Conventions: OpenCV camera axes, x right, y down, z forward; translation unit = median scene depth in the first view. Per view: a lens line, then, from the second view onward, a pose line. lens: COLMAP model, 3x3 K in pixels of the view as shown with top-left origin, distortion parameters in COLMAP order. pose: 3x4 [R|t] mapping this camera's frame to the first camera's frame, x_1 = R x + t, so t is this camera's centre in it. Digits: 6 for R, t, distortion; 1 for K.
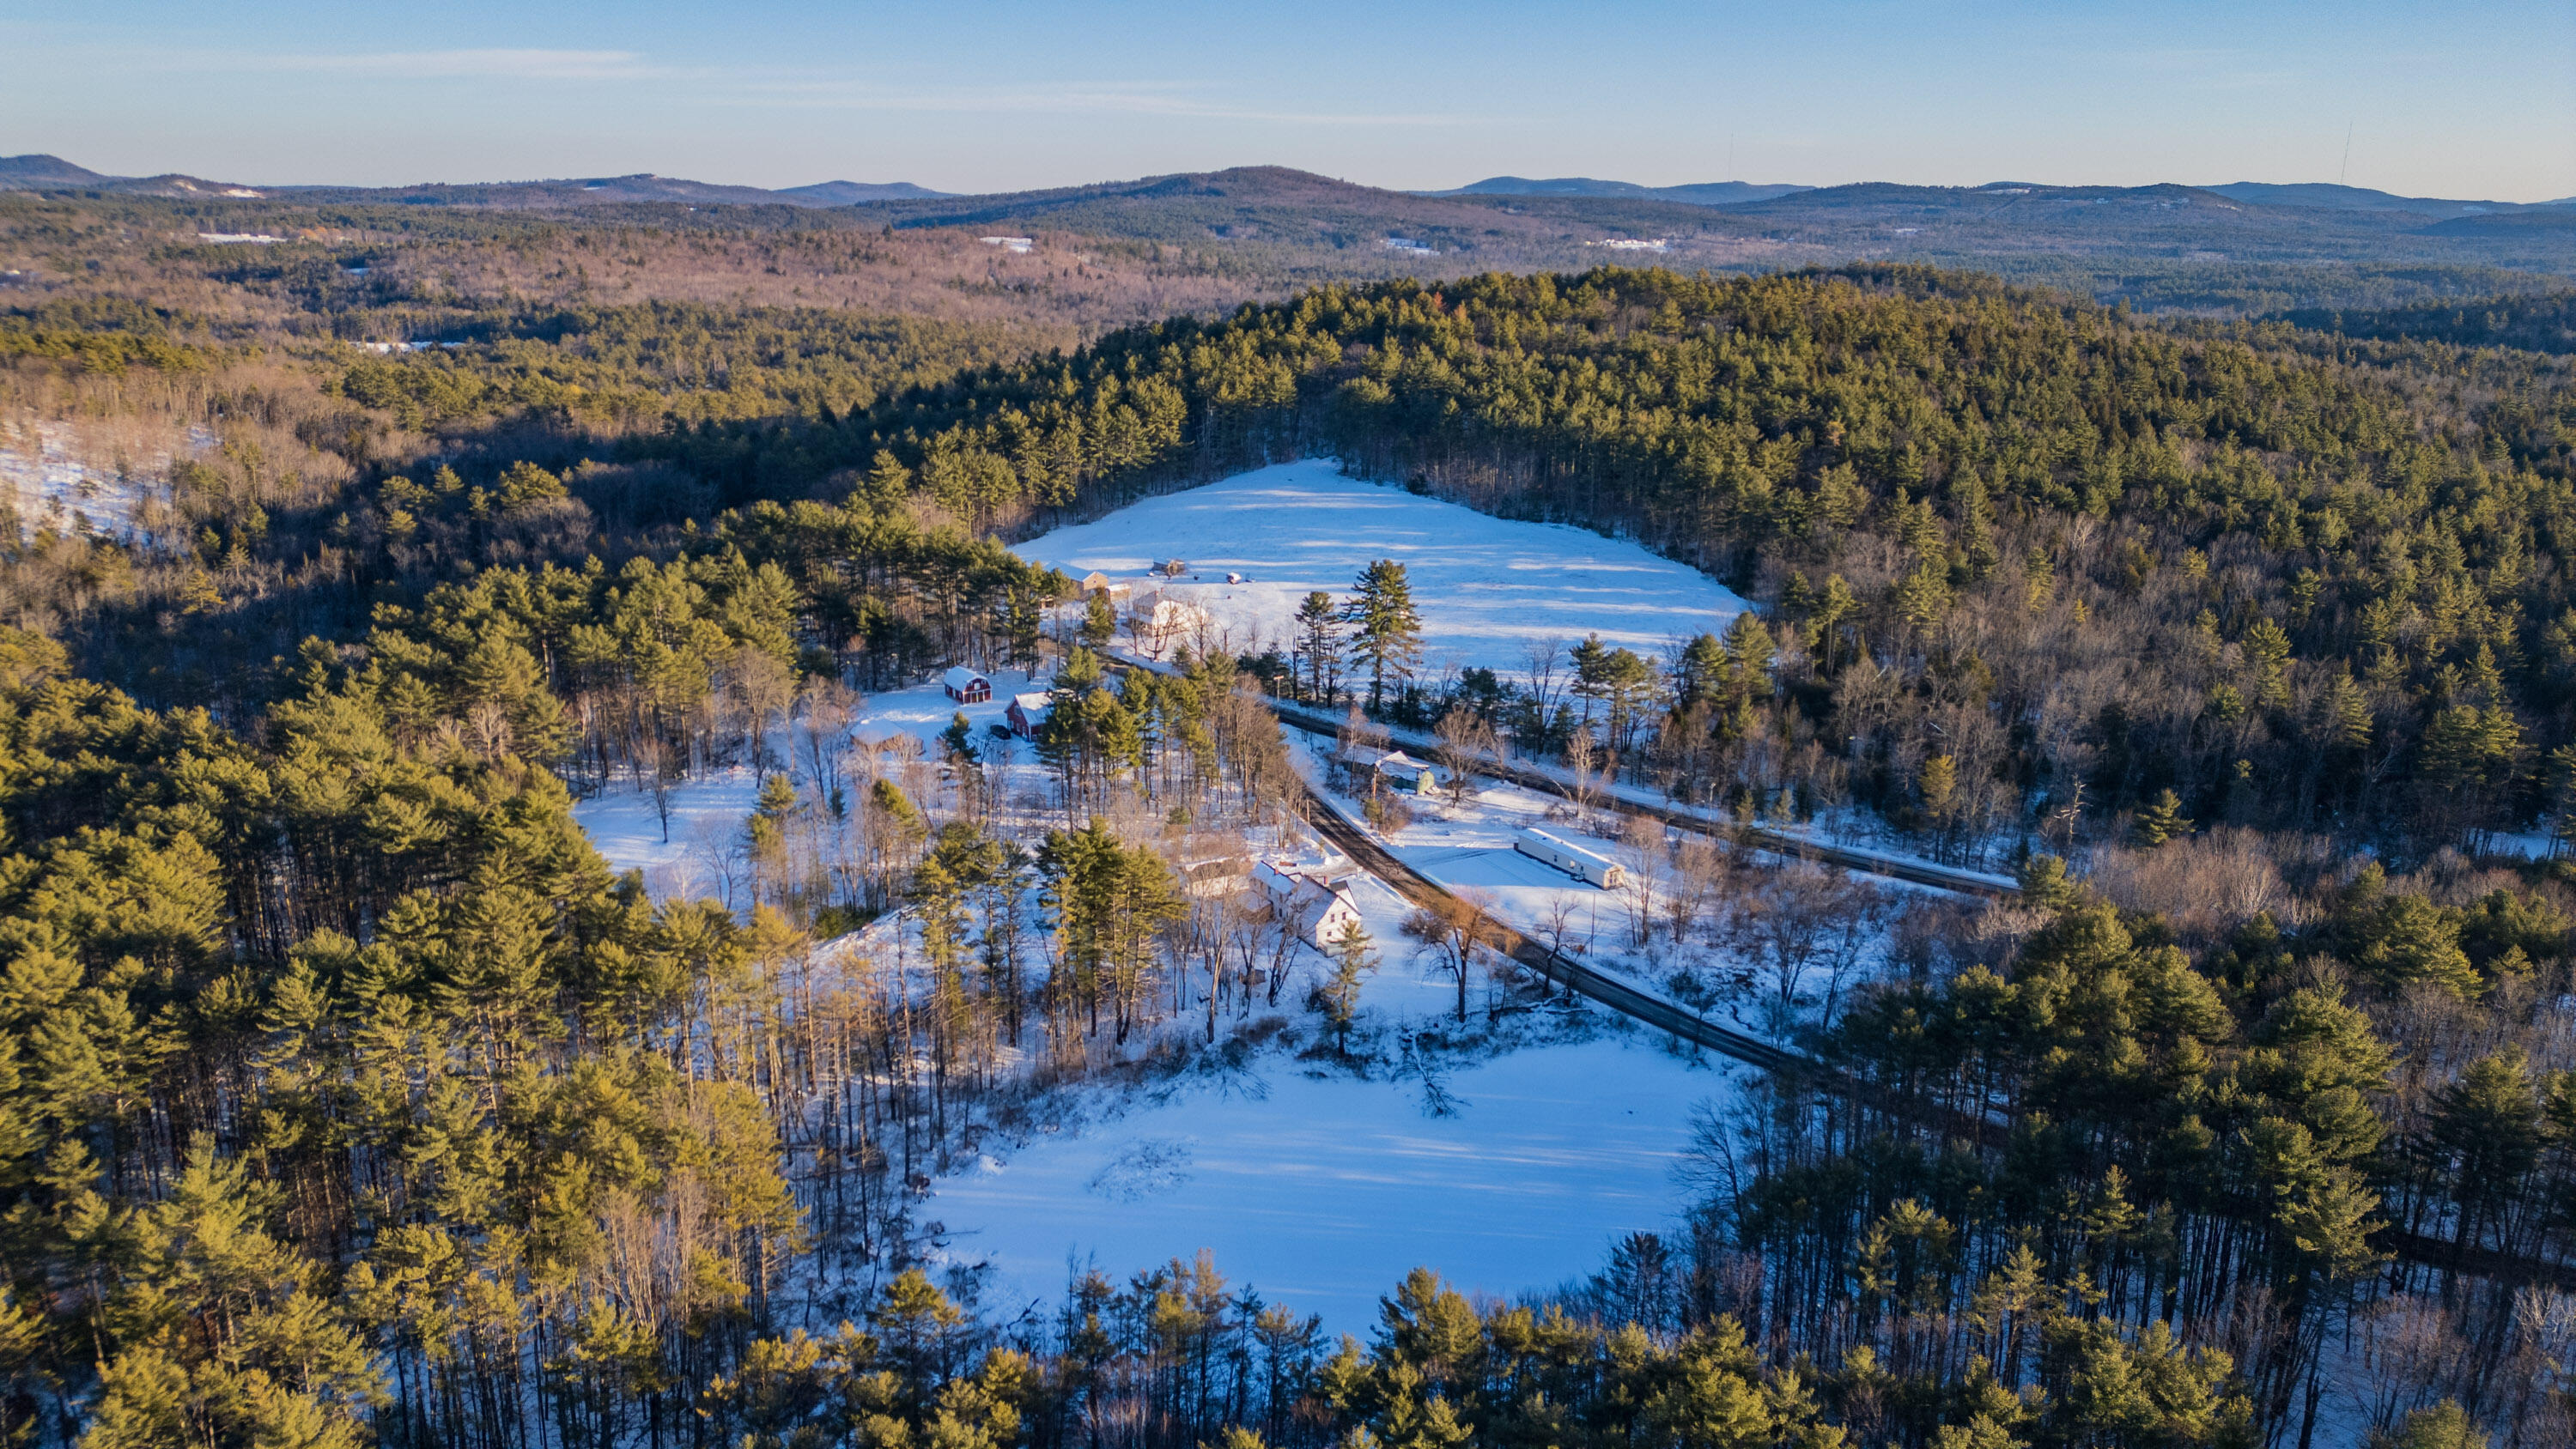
lens RADIAL K [[1778.1, 0, 1280.9], [0, 1778.1, 731.3], [0, 0, 1]] dist [0.086919, -0.083710]
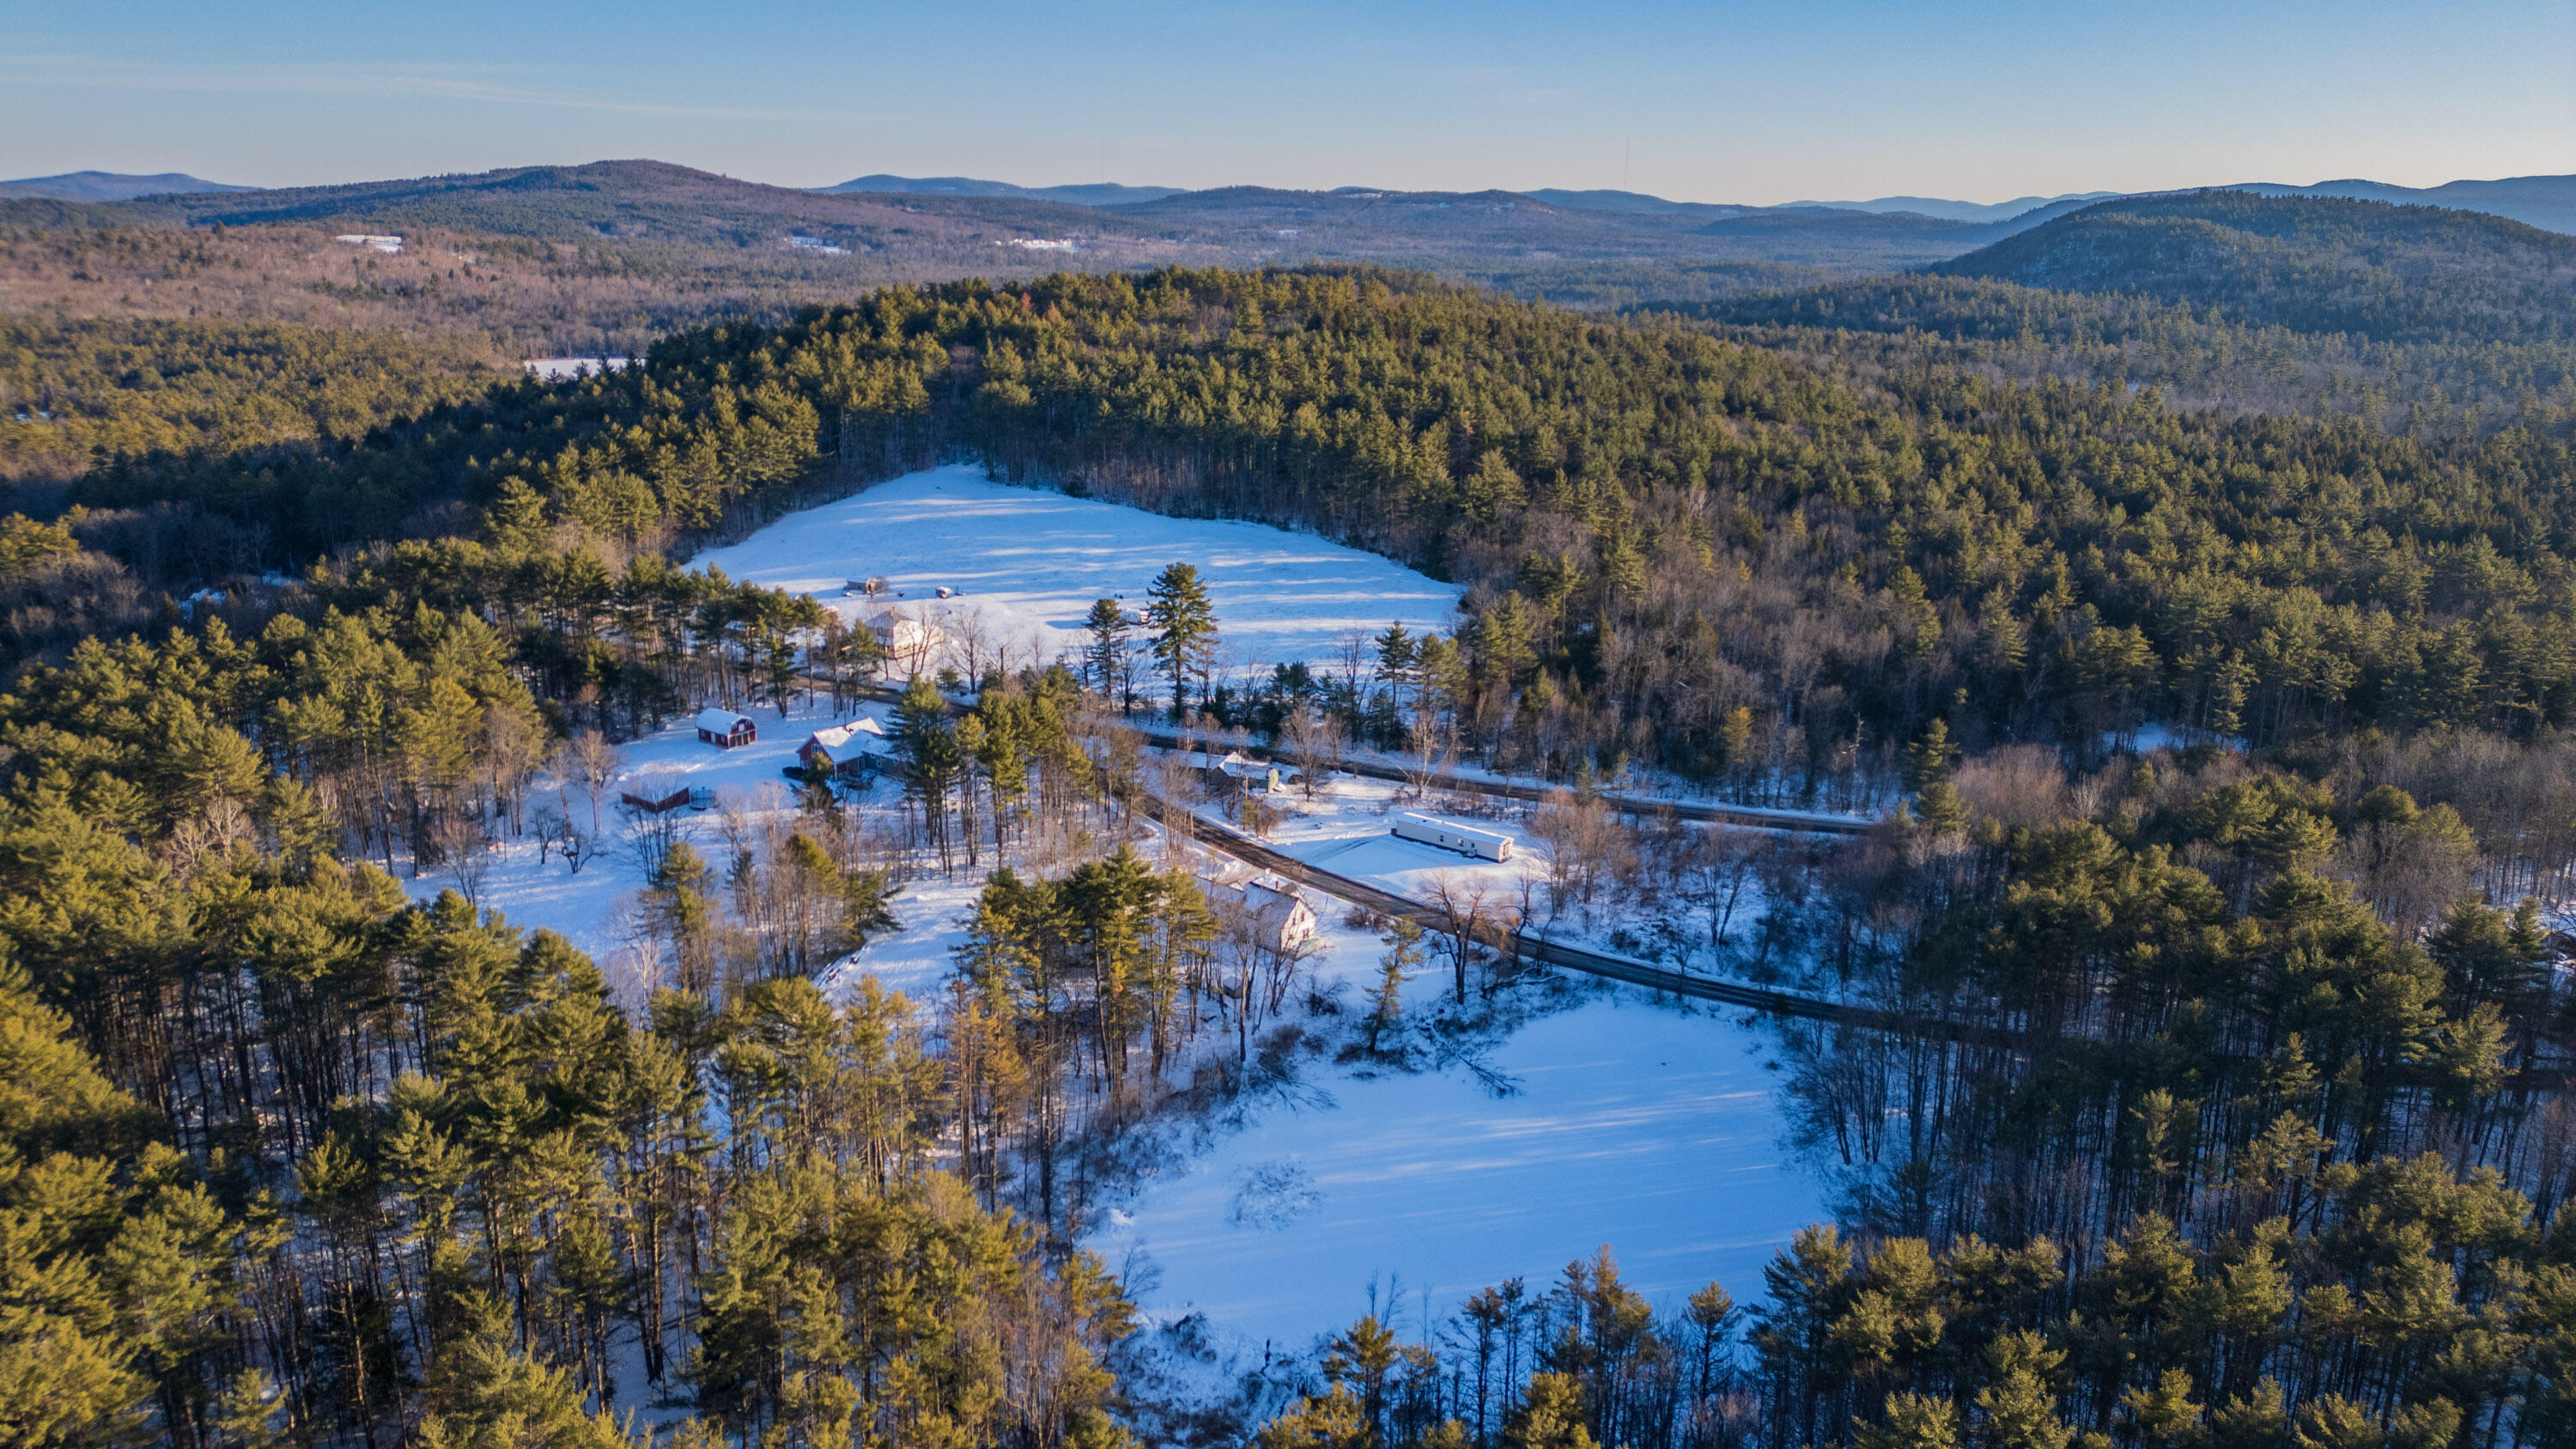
lens RADIAL K [[1778.1, 0, 1280.9], [0, 1778.1, 731.3], [0, 0, 1]] dist [0.086919, -0.083710]
pose [[0.945796, -0.092330, 0.311359, -0.135728], [0.092237, 0.995623, 0.015061, -0.008049], [-0.311387, 0.014475, 0.950173, 0.026151]]
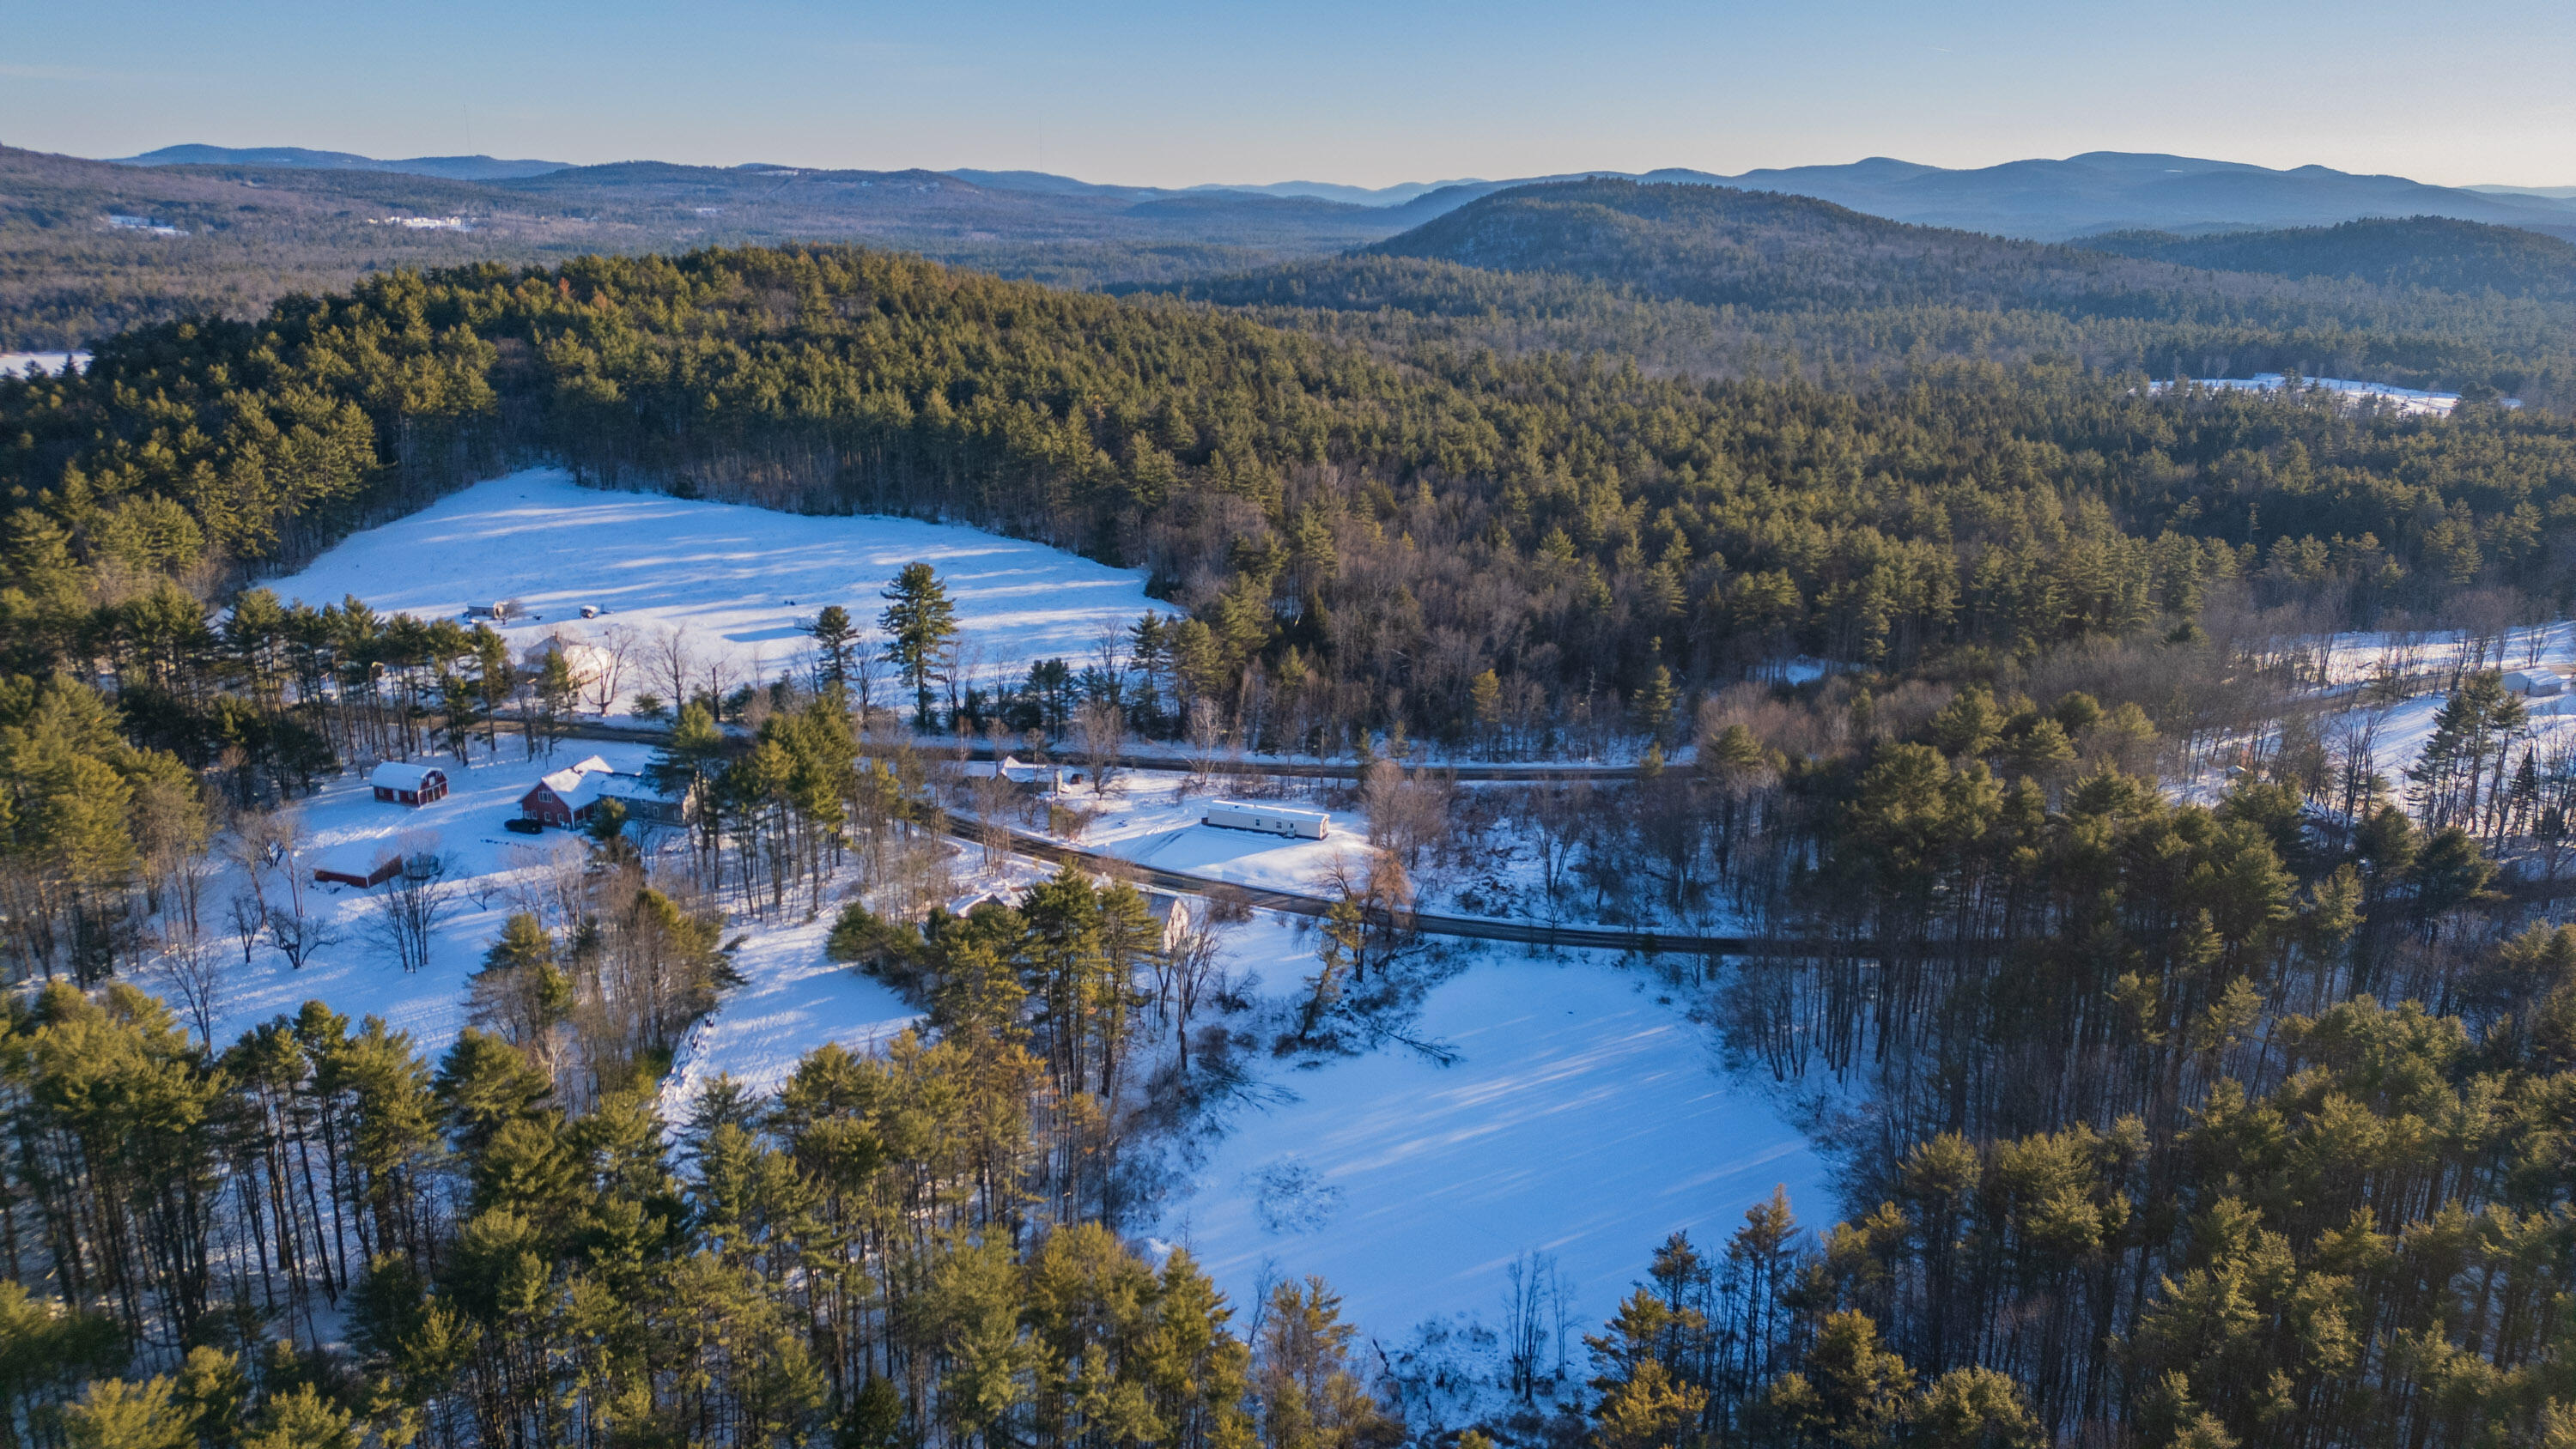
lens RADIAL K [[1778.1, 0, 1280.9], [0, 1778.1, 731.3], [0, 0, 1]] dist [0.086919, -0.083710]
pose [[0.801601, -0.174206, 0.571916, -0.225812], [0.168136, 0.983686, 0.063972, -0.024198], [-0.573730, 0.044880, 0.817814, 0.079867]]
